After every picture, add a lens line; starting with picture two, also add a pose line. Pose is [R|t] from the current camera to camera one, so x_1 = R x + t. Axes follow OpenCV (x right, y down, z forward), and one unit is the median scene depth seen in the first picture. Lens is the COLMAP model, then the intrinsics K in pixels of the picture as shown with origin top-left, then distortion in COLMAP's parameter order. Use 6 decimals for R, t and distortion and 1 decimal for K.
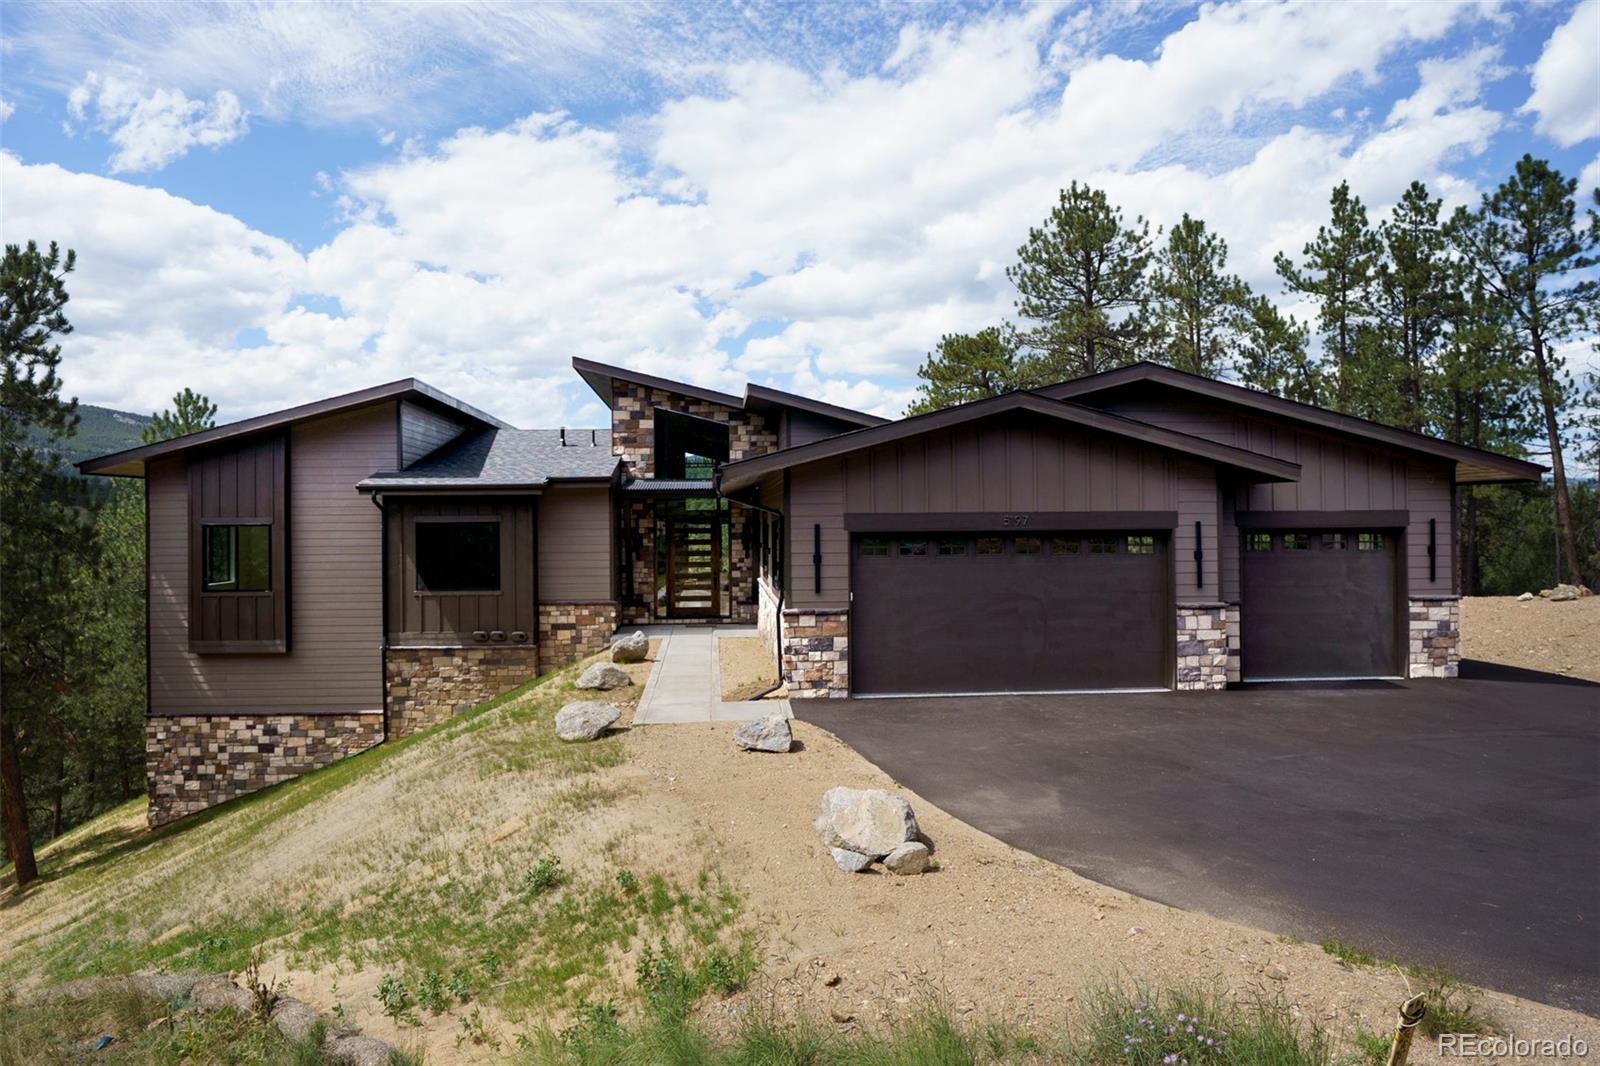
lens RADIAL K [[899.8, 0, 800.0], [0, 899.8, 530.9], [0, 0, 1]] dist [-0.042785, 0.000580]
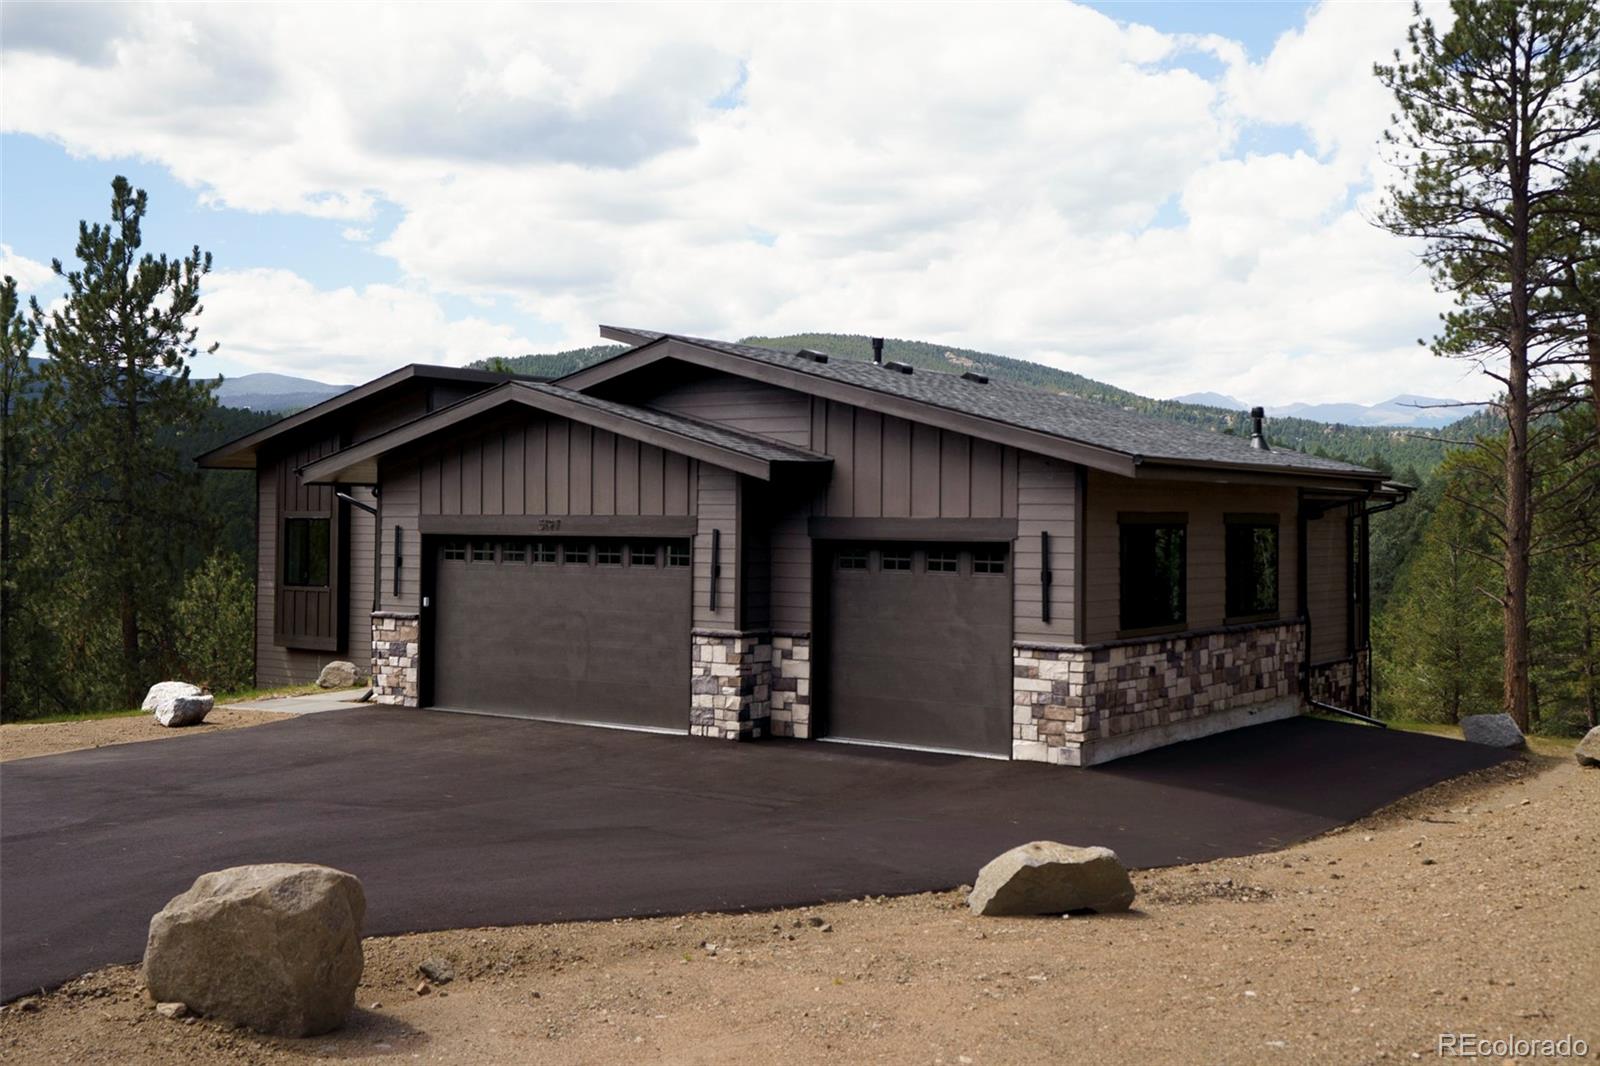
lens RADIAL K [[1440.6, 0, 800.8], [0, 1440.6, 526.8], [0, 0, 1]] dist [-0.015818, -0.000989]
pose [[0.829867, 0.016471, -0.557719, 1.235325], [-0.020200, 0.999796, -0.000530, -0.013726], [0.557596, 0.011706, 0.830030, -0.045429]]
